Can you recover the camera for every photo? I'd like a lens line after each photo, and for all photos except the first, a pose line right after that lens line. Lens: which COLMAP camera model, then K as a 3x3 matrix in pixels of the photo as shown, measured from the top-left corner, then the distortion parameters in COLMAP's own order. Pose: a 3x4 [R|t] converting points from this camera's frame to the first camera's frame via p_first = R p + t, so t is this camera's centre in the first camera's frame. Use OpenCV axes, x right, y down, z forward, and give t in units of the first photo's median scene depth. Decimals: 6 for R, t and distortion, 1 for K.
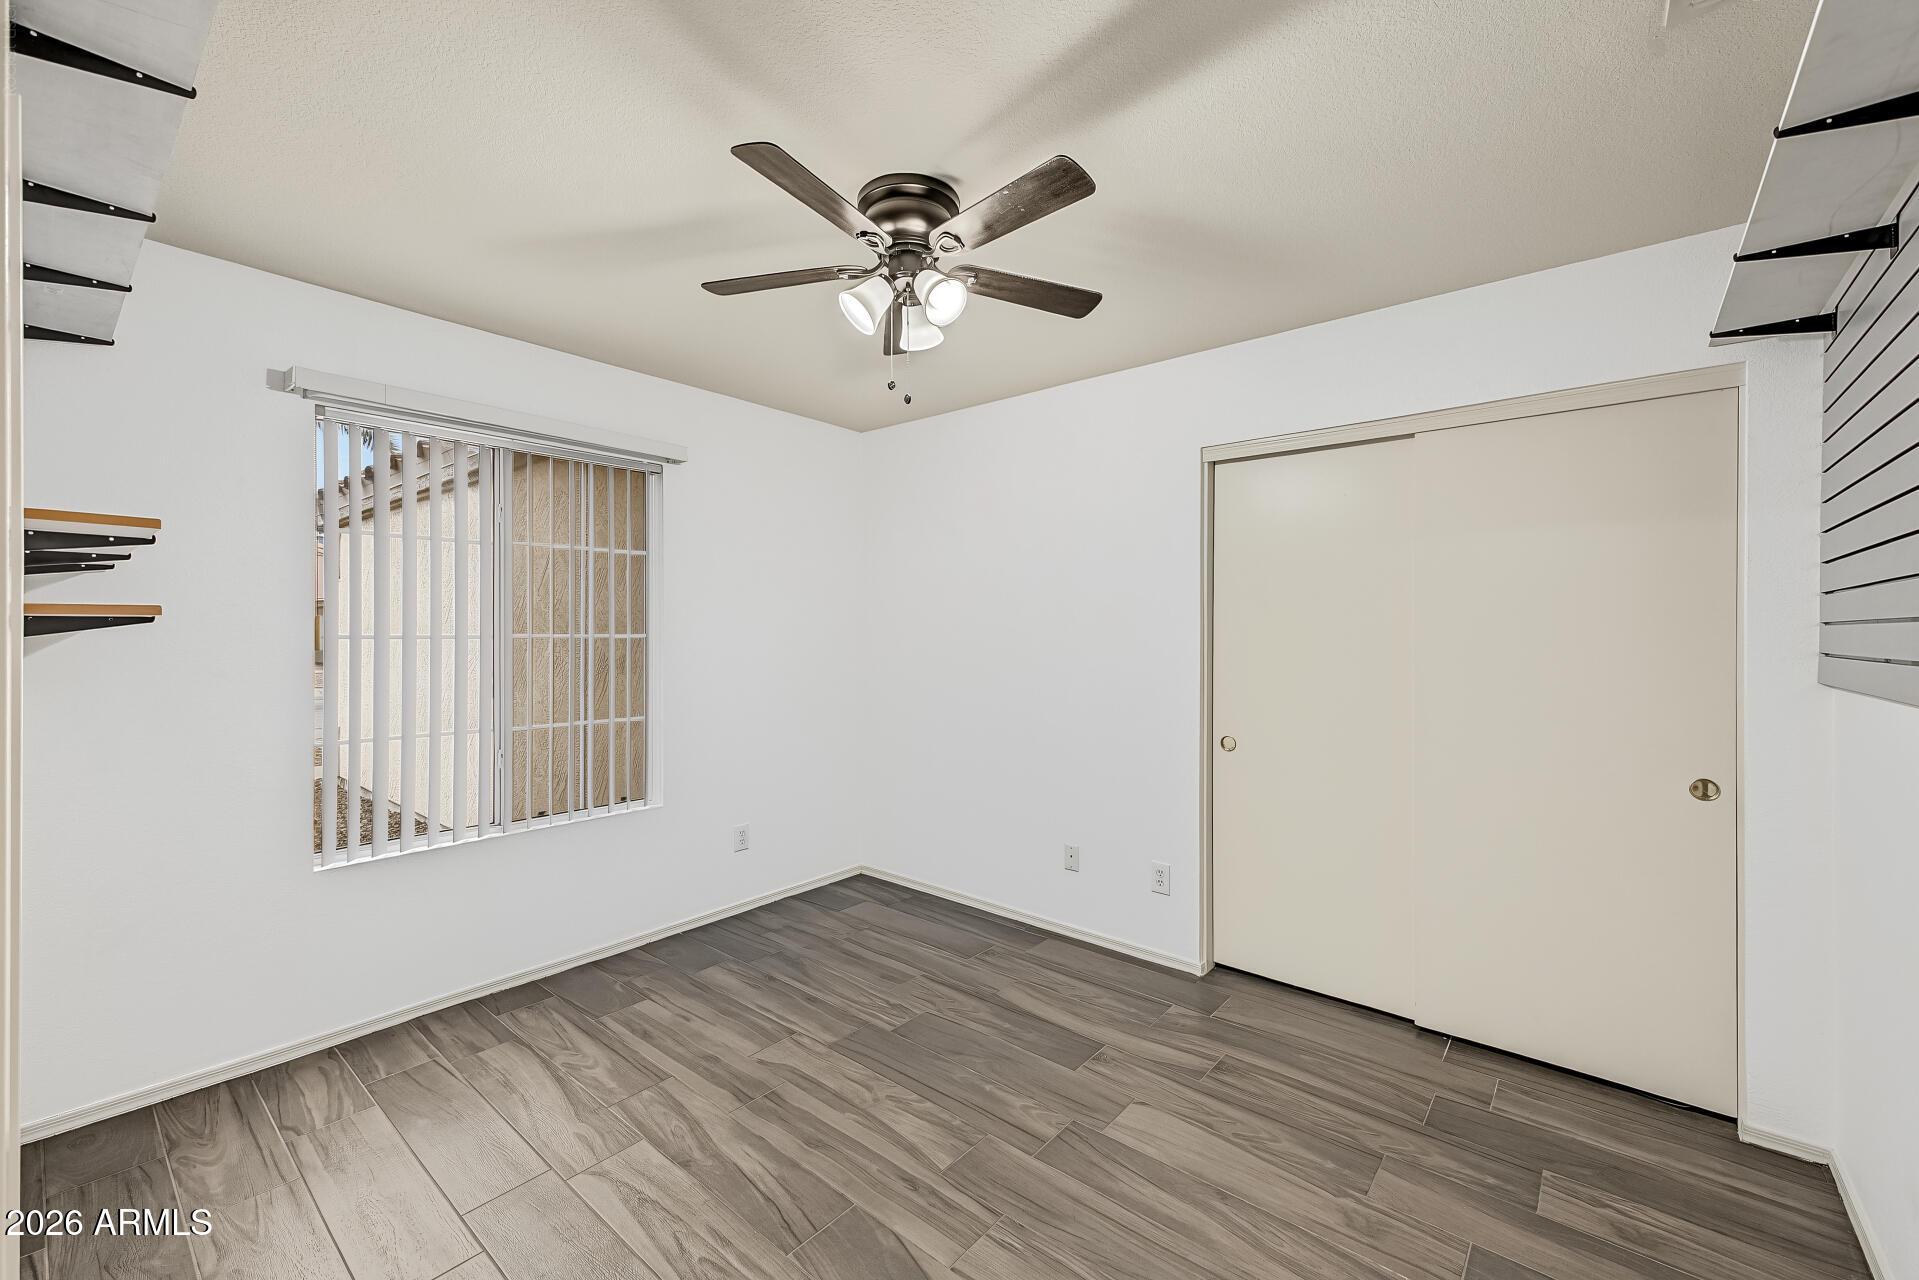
lens RADIAL K [[765.0, 0, 957.5], [0, 765.0, 638.7], [0, 0, 1]] dist [0.023372, -0.002845]
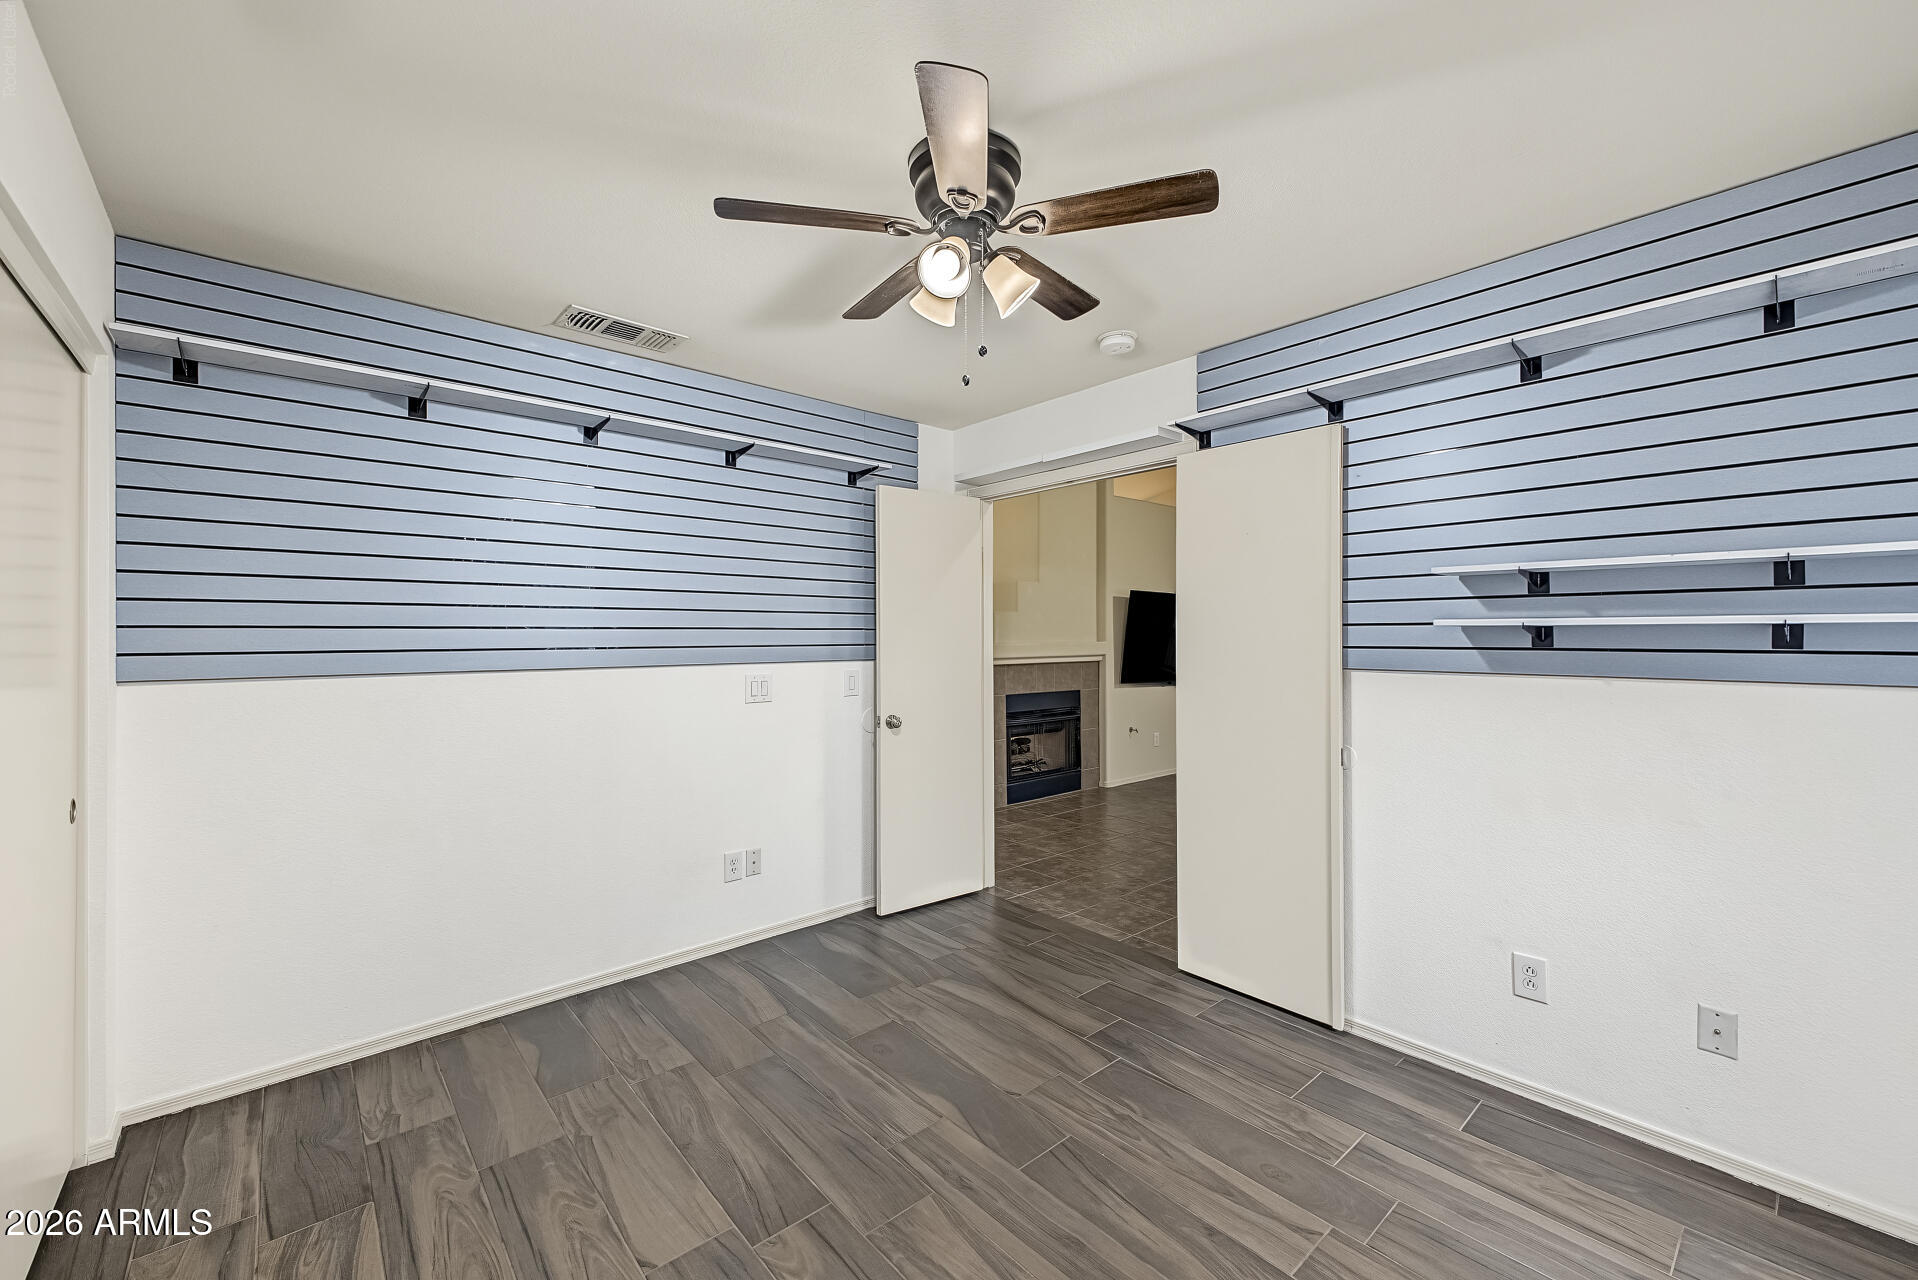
lens RADIAL K [[764.6, 0, 961.5], [0, 764.6, 637.4], [0, 0, 1]] dist [0.023372, -0.002845]
pose [[-0.988424, 0.000365, 0.151716, -0.206958], [0.000584, 0.999999, 0.001398, -0.005953], [-0.151715, 0.001470, -0.988423, 1.971306]]
